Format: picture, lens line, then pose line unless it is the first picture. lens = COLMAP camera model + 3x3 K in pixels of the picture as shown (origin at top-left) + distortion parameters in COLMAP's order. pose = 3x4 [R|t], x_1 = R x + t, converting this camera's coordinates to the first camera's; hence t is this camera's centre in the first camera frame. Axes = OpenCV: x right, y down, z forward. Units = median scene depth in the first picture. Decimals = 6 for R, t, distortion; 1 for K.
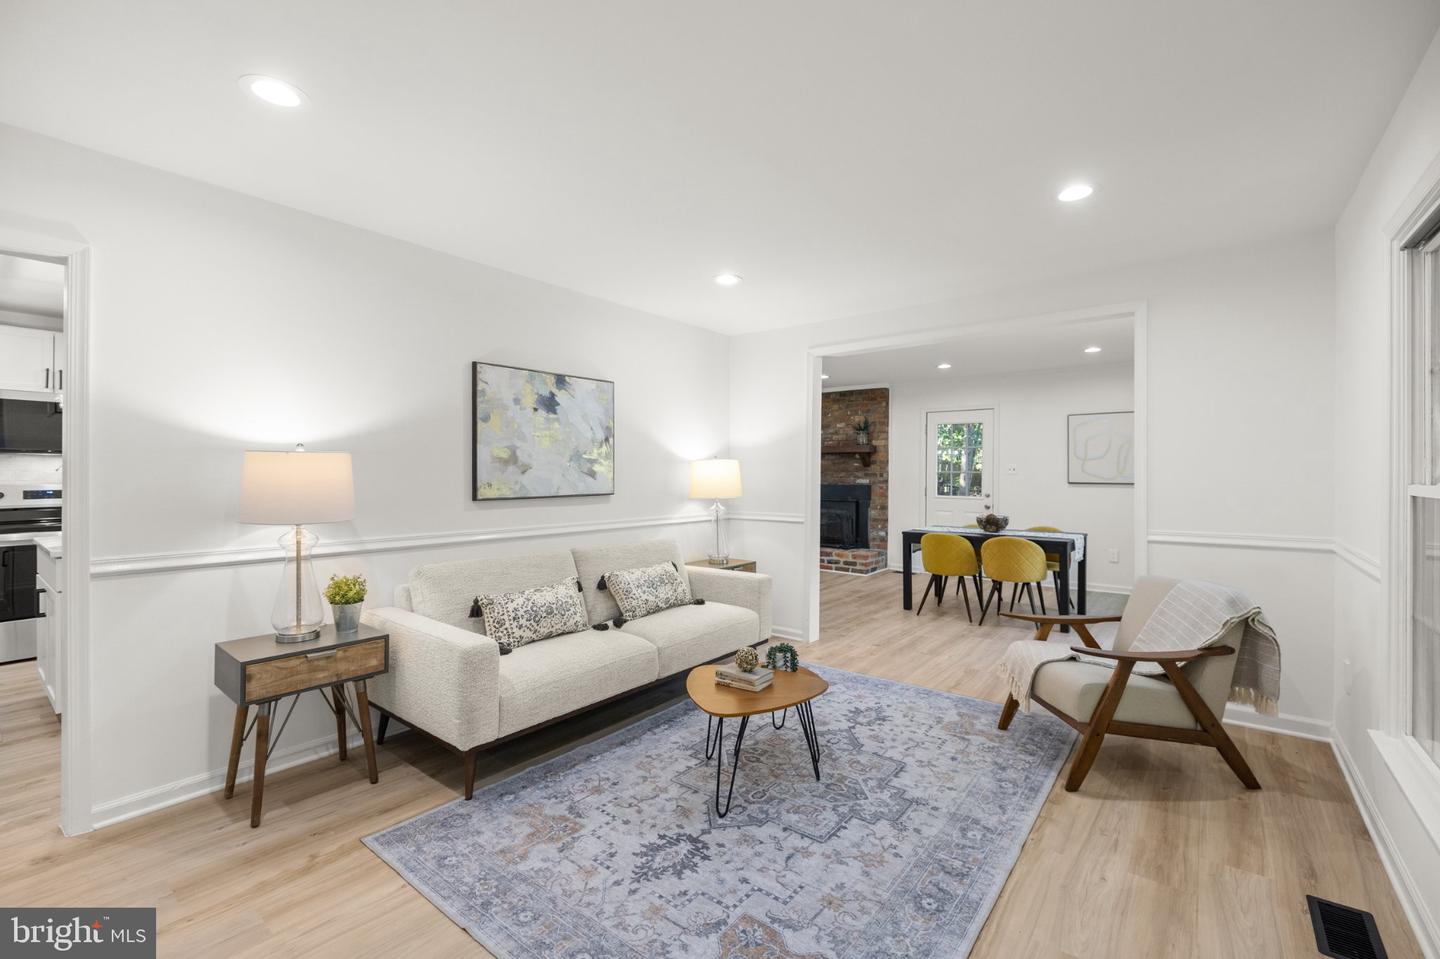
lens RADIAL K [[613.3, 0, 721.4], [0, 613.3, 472.4], [0, 0, 1]] dist [-0.002936, -0.000250]
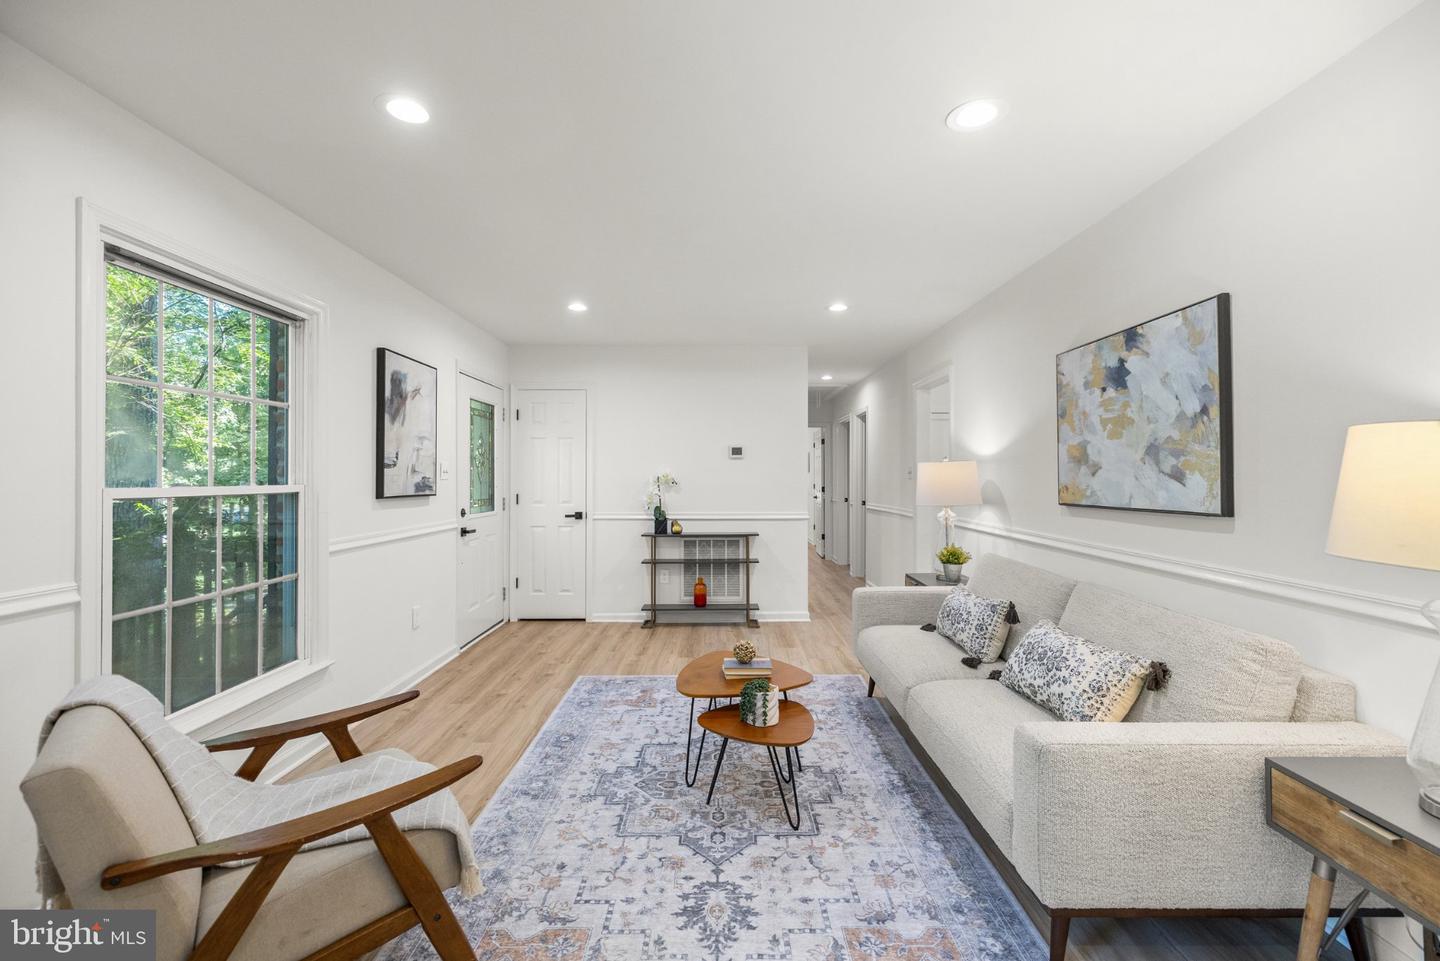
lens RADIAL K [[611.8, 0, 722.7], [0, 611.8, 488.3], [0, 0, 1]] dist [-0.001310, -0.000584]
pose [[-0.783342, 0.012651, -0.621462, 0.634467], [0.002171, 0.999842, 0.017618, 0.003587], [0.621587, 0.012452, -0.783247, 1.581230]]
